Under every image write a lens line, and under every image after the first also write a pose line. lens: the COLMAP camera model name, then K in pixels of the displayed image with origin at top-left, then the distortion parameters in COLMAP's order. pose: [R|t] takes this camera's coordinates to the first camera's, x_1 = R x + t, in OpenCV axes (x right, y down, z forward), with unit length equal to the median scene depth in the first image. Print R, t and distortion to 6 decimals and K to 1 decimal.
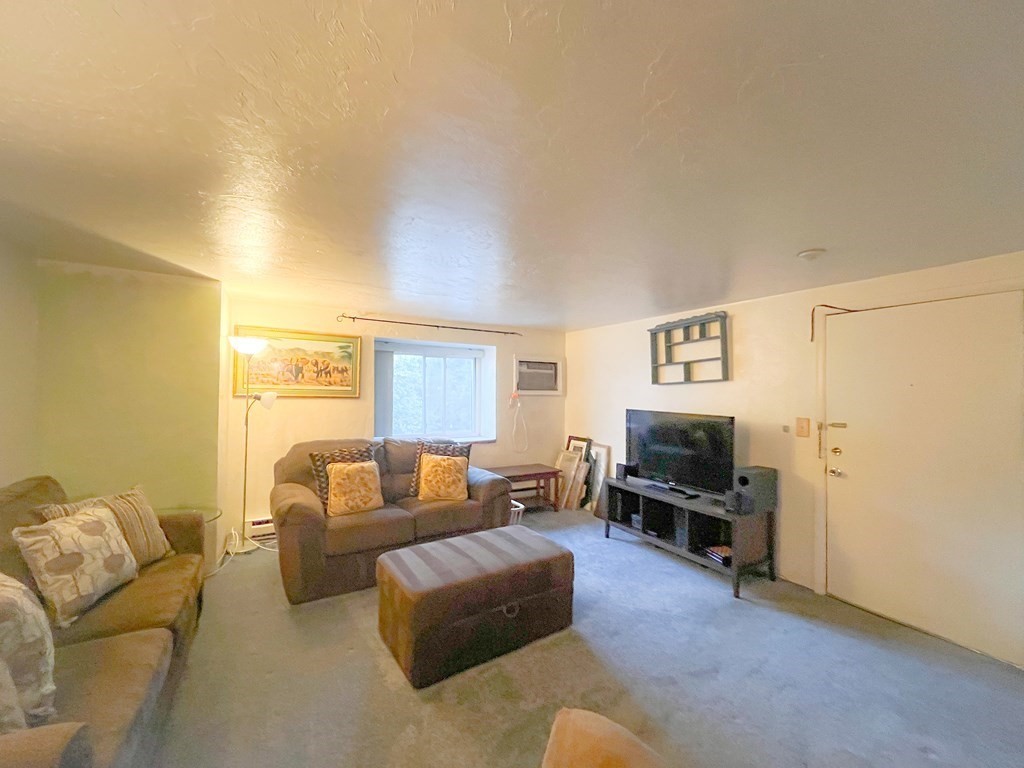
lens RADIAL K [[411.5, 0, 511.1], [0, 411.5, 387.3], [0, 0, 1]] dist [-0.003204, -0.000222]
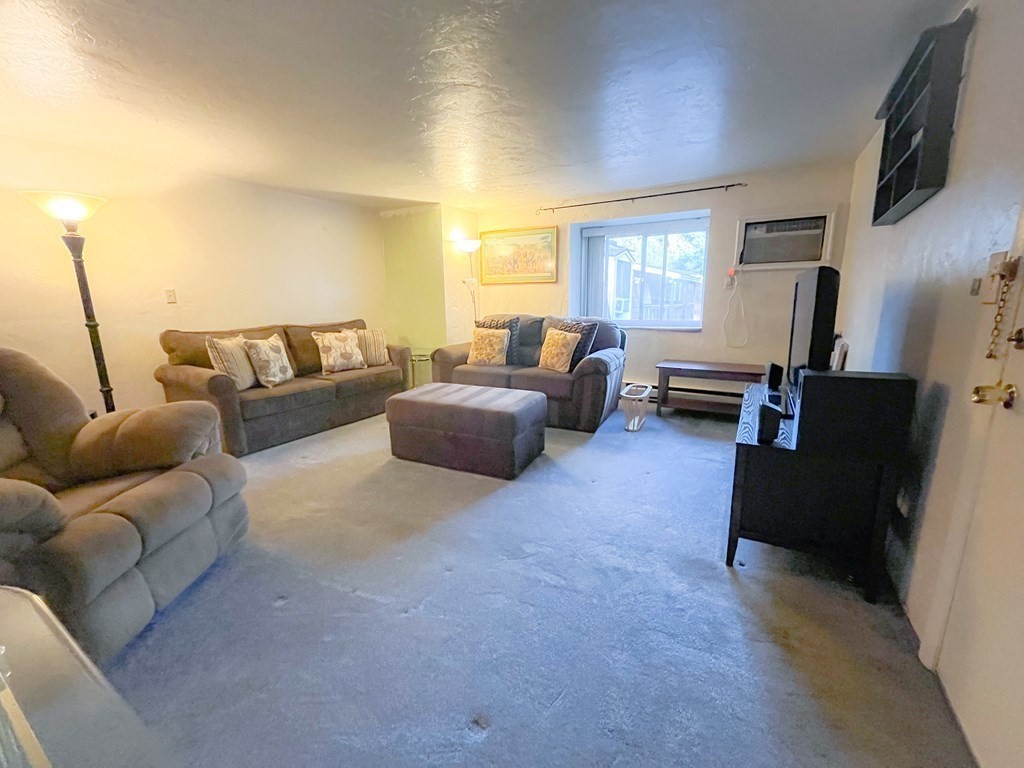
lens RADIAL K [[415.4, 0, 512.0], [0, 415.4, 384.0], [0, 0, 1]] dist [0.015882, -0.000030]
pose [[0.496136, 0.157464, -0.853847, 0.705034], [0.028360, 0.979953, 0.197199, 0.082941], [0.867782, -0.122052, 0.481724, 0.344960]]
